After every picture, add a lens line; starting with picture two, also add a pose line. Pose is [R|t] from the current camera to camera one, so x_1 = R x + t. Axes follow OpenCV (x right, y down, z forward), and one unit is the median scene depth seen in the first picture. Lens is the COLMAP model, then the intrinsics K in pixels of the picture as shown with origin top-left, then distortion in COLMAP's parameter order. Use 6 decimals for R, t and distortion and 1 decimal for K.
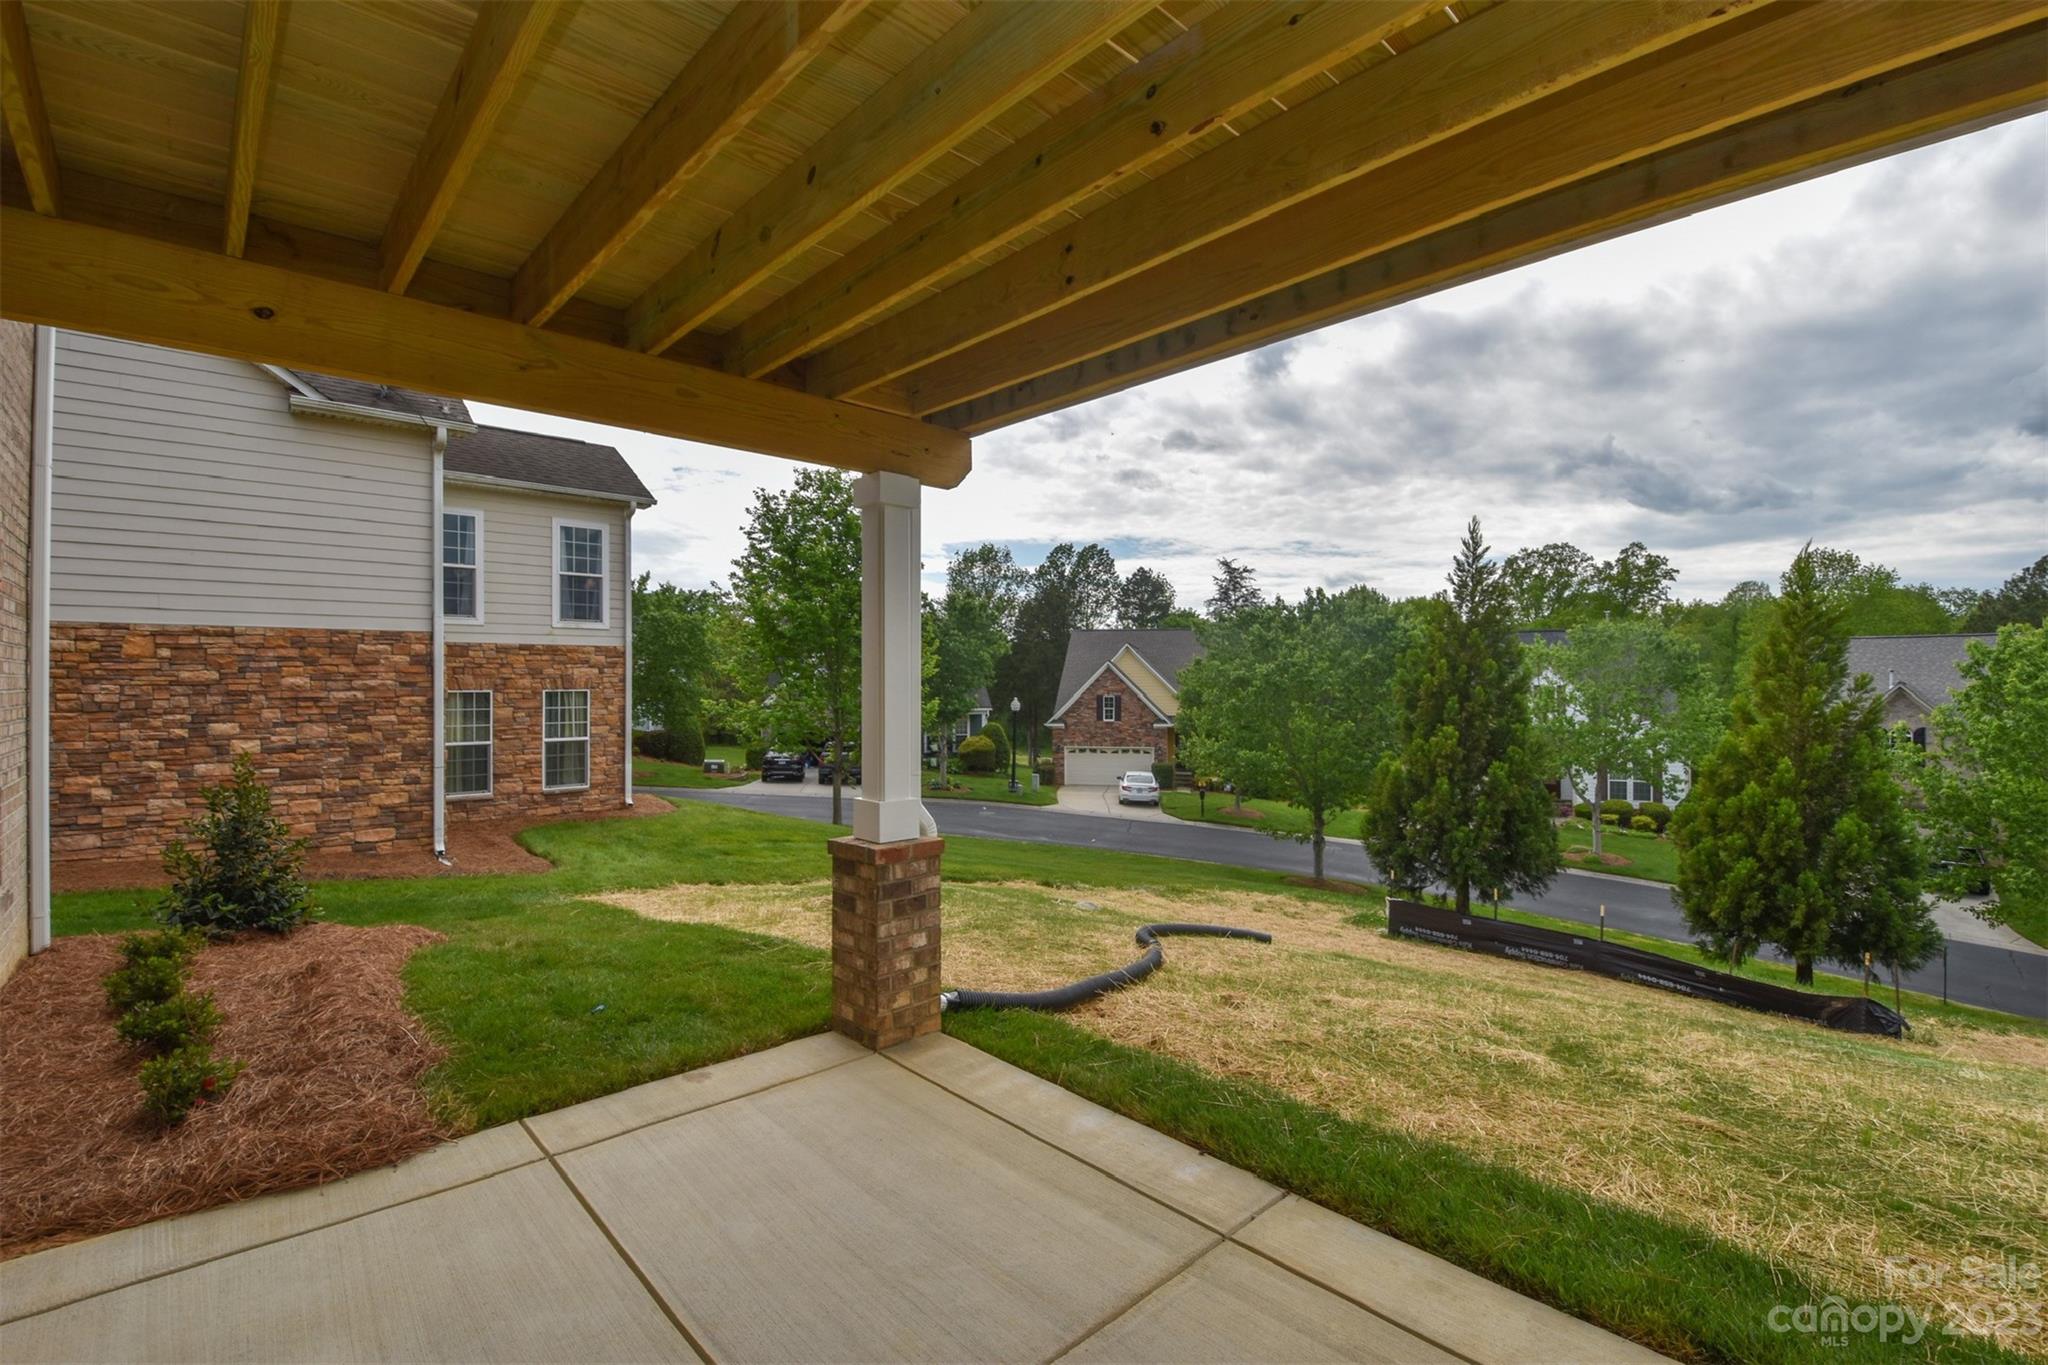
lens RADIAL K [[901.7, 0, 1024.0], [0, 901.7, 682.5], [0, 0, 1]] dist [0.000833, -0.016626]
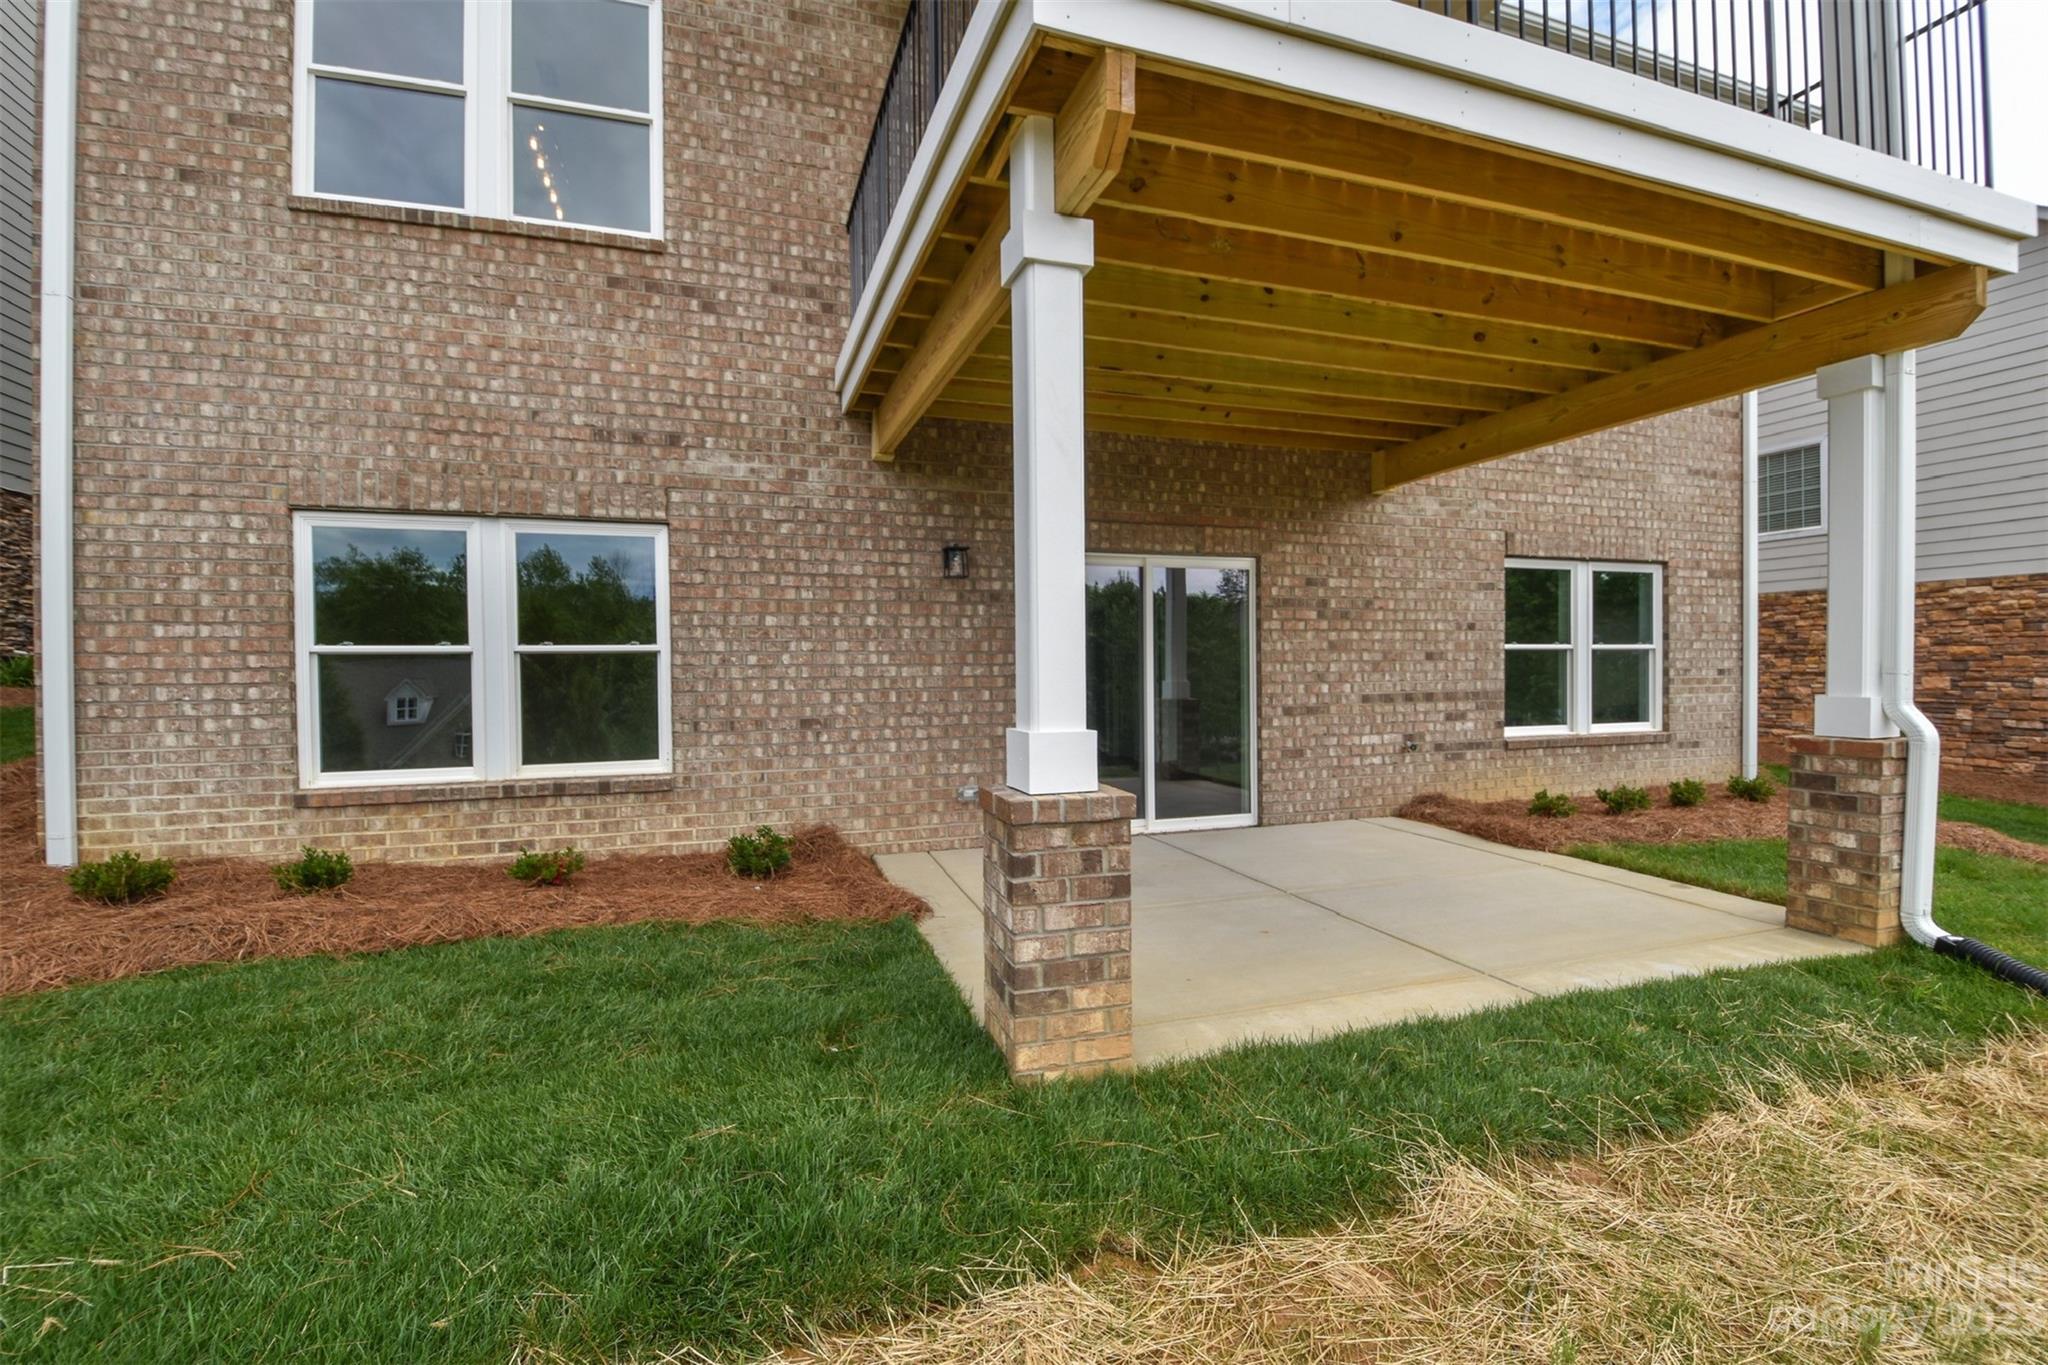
lens RADIAL K [[901.7, 0, 1024.0], [0, 901.7, 682.5], [0, 0, 1]] dist [0.000833, -0.016626]
pose [[-0.407125, 0.024370, -0.913047, 0.979801], [0.007190, 0.999699, 0.023477, 0.075159], [0.913344, 0.002993, -0.407177, 0.506922]]
